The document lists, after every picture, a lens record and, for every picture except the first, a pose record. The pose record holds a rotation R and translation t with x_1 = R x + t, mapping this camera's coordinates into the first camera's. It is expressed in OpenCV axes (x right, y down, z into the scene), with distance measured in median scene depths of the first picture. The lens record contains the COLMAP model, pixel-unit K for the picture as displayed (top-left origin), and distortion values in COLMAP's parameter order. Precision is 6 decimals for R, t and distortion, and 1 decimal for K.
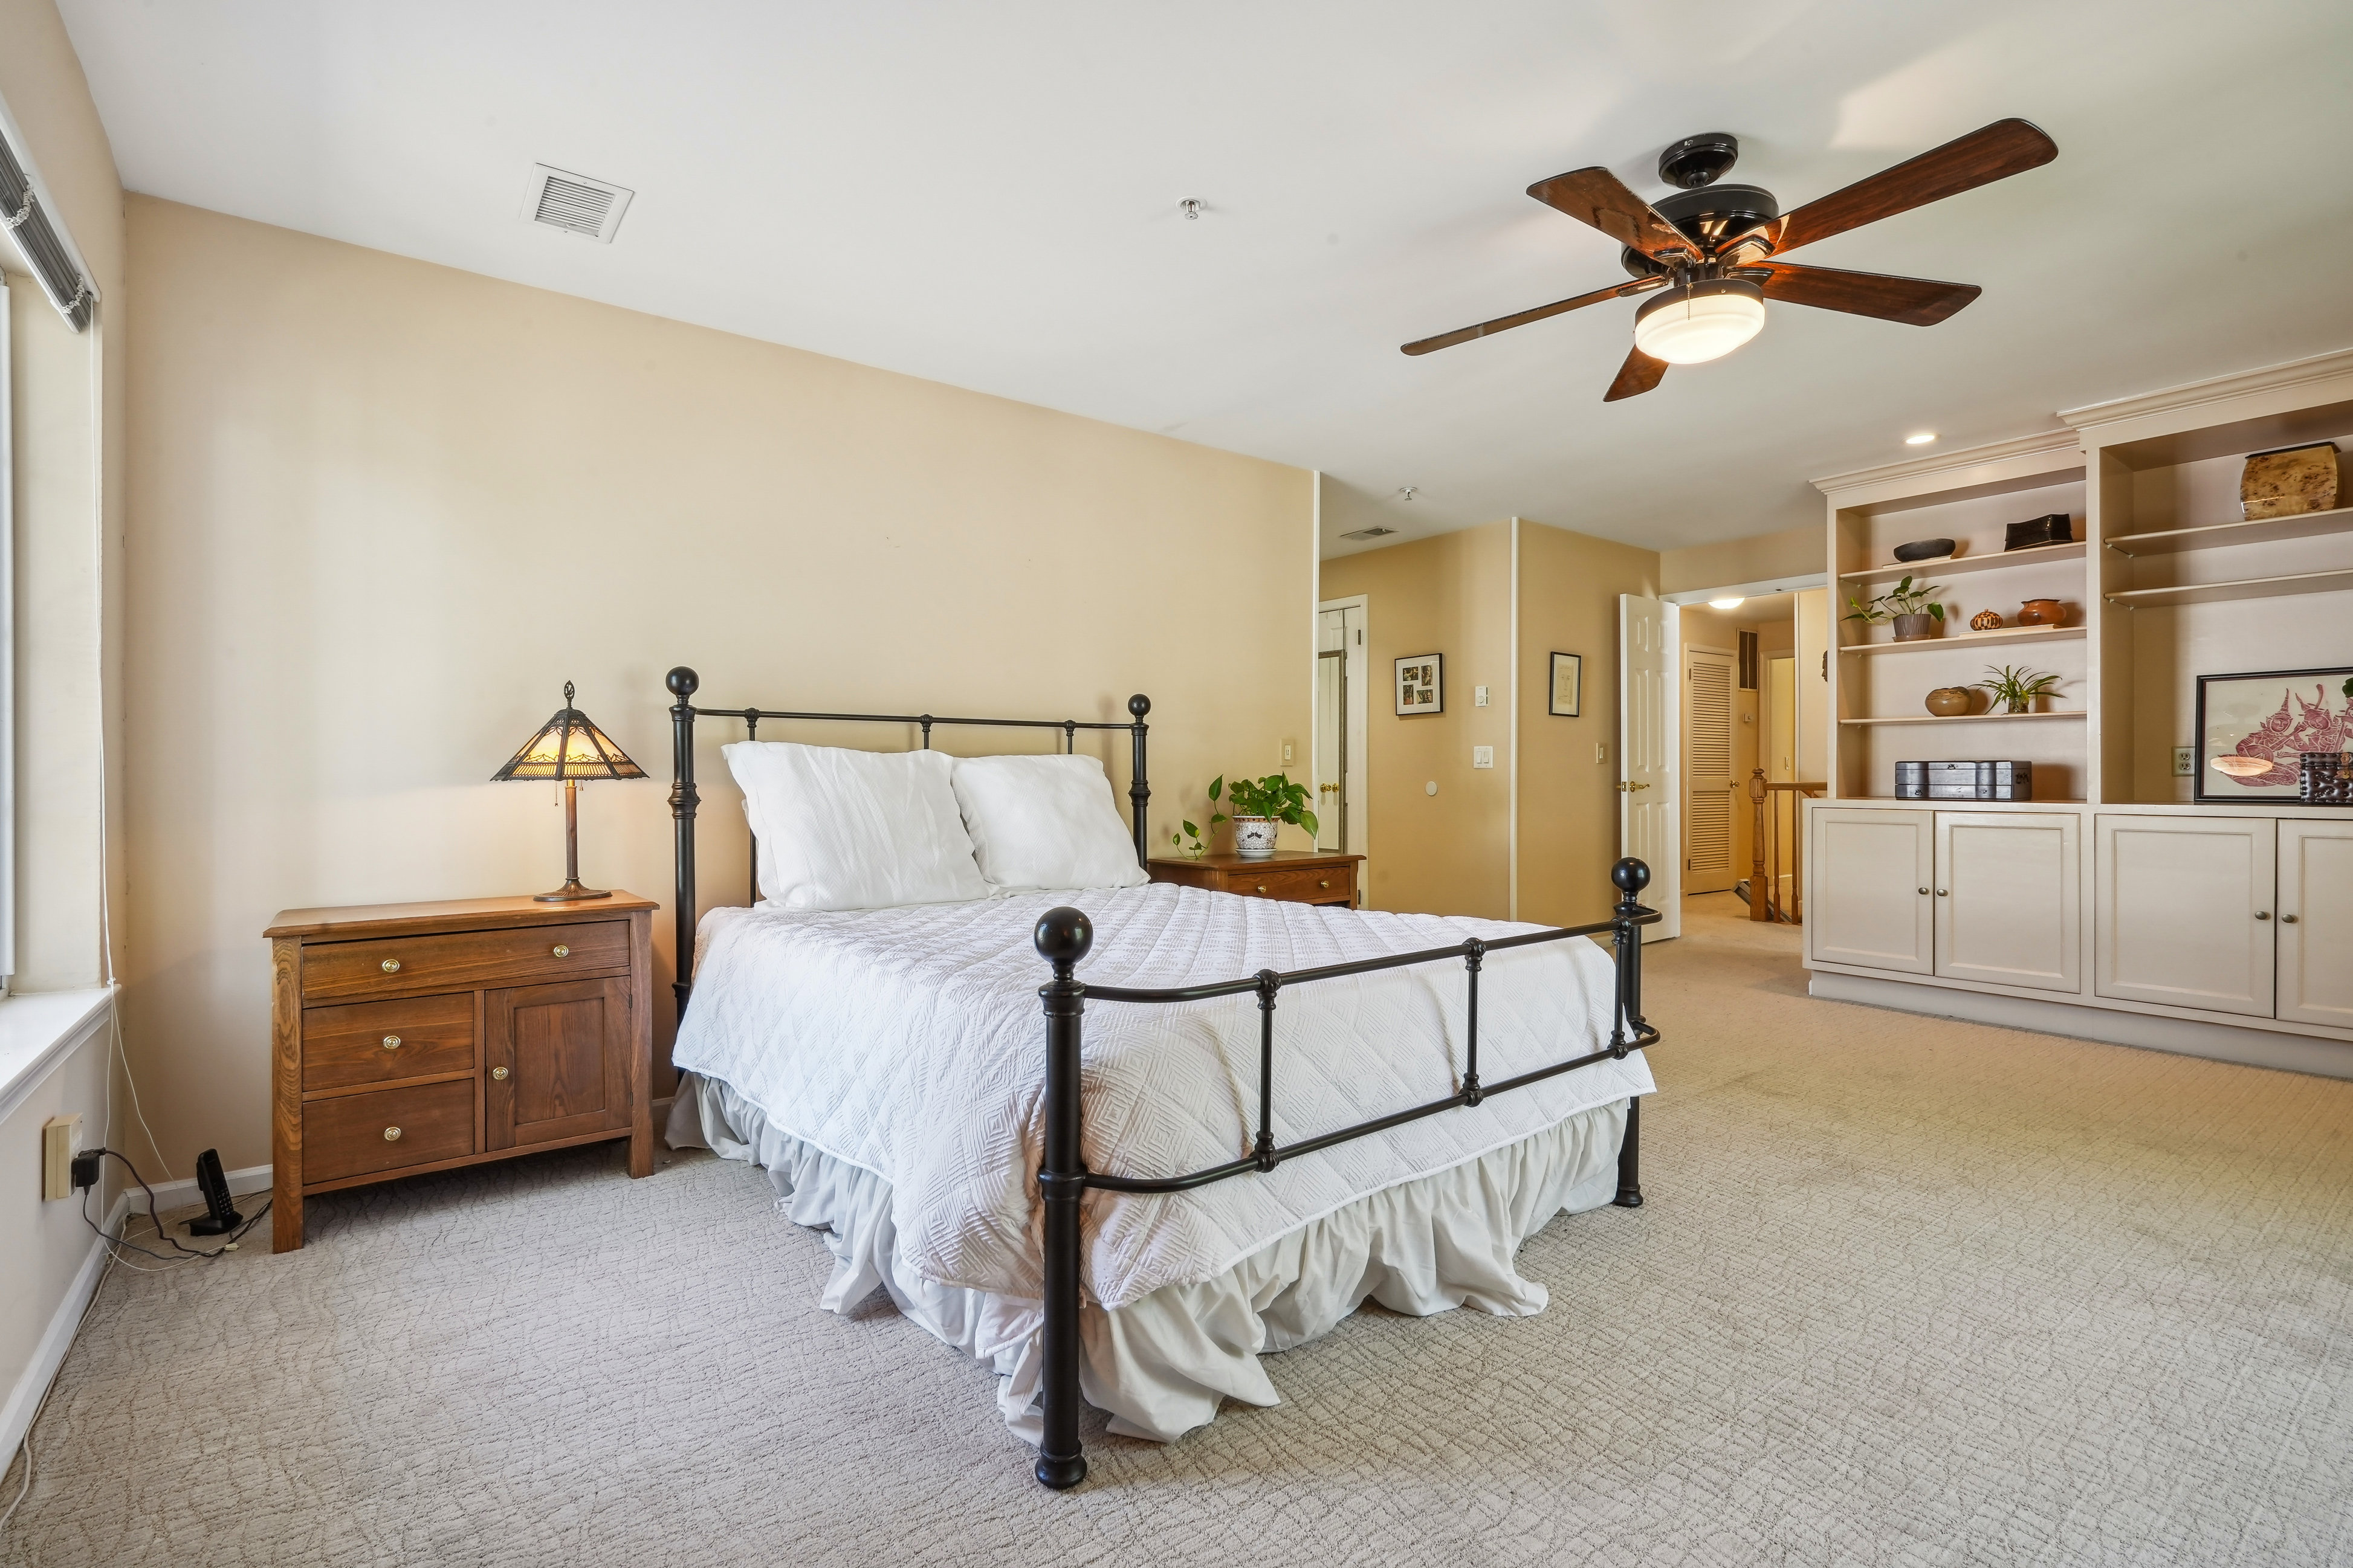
lens RADIAL K [[1069.4, 0, 1176.5], [0, 1069.4, 784.0], [0, 0, 1]] dist [-0.010771, 0.000398]
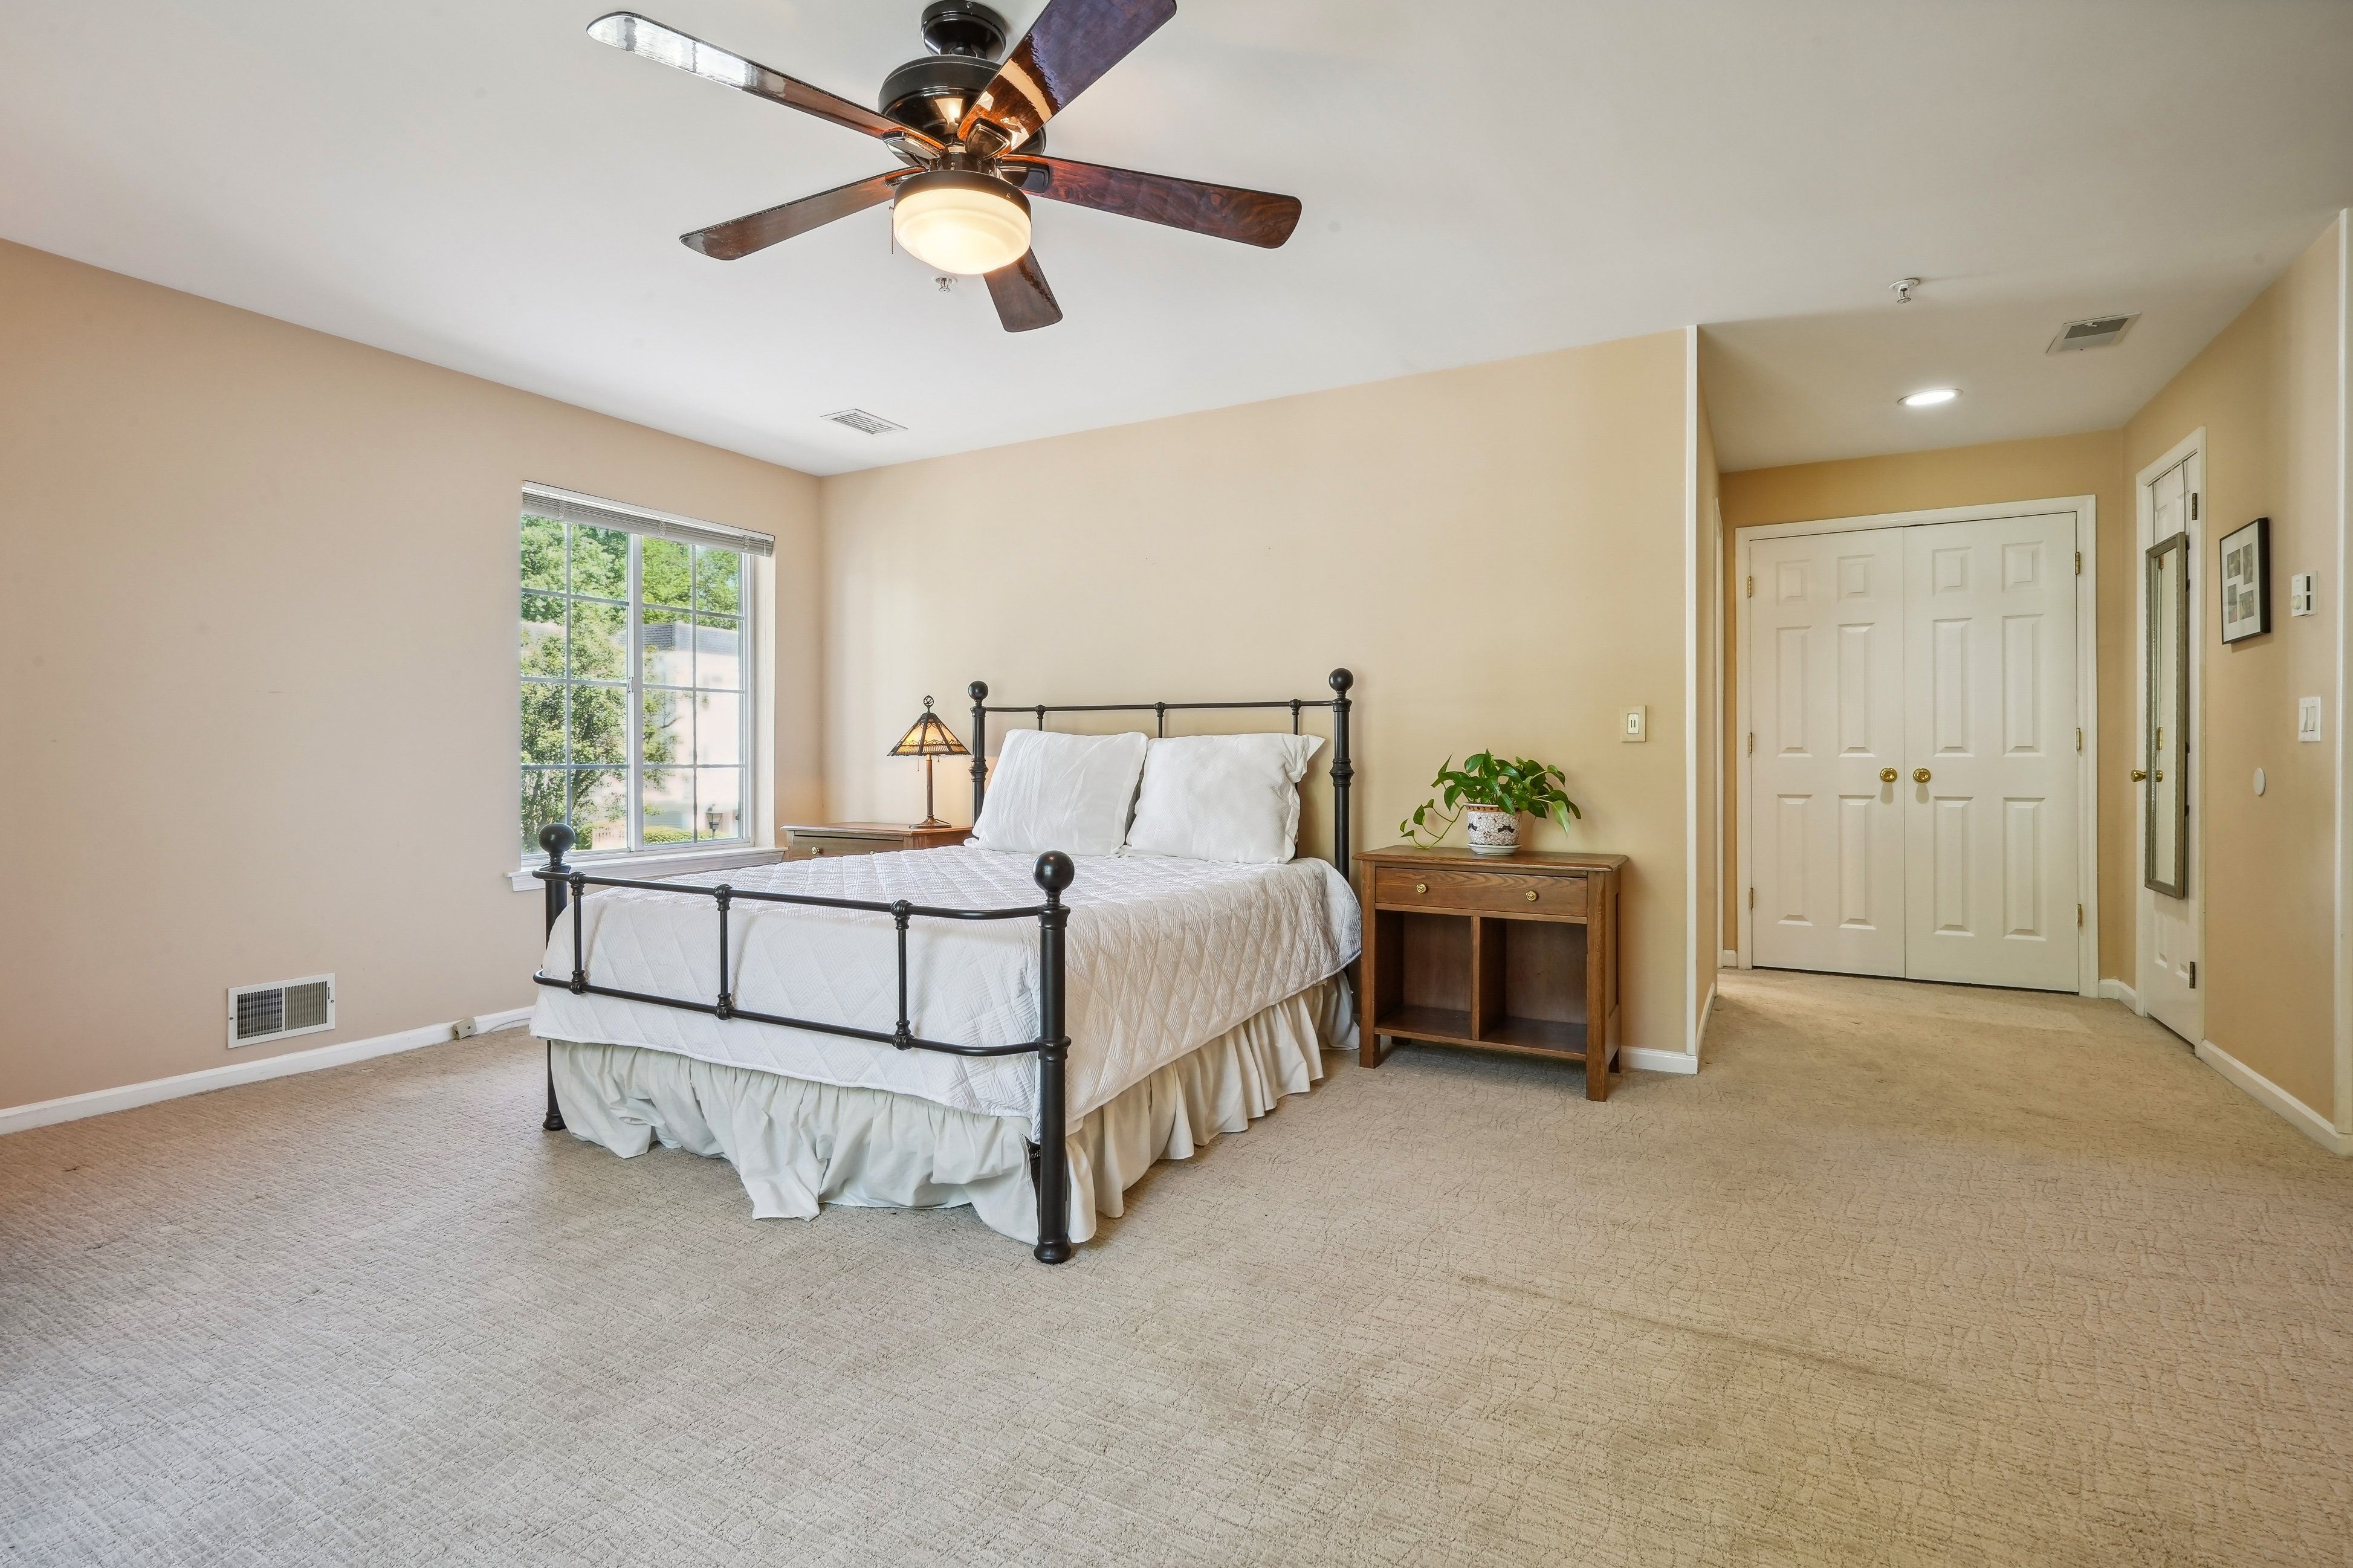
lens RADIAL K [[1092.9, 0, 1159.8], [0, 1092.9, 755.6], [0, 0, 1]] dist [-0.001183, 0.000619]
pose [[0.393253, 0.000465, -0.919430, 1.065190], [-0.011813, 0.999920, -0.004547, -0.000141], [0.919355, 0.012649, 0.393227, 0.633191]]
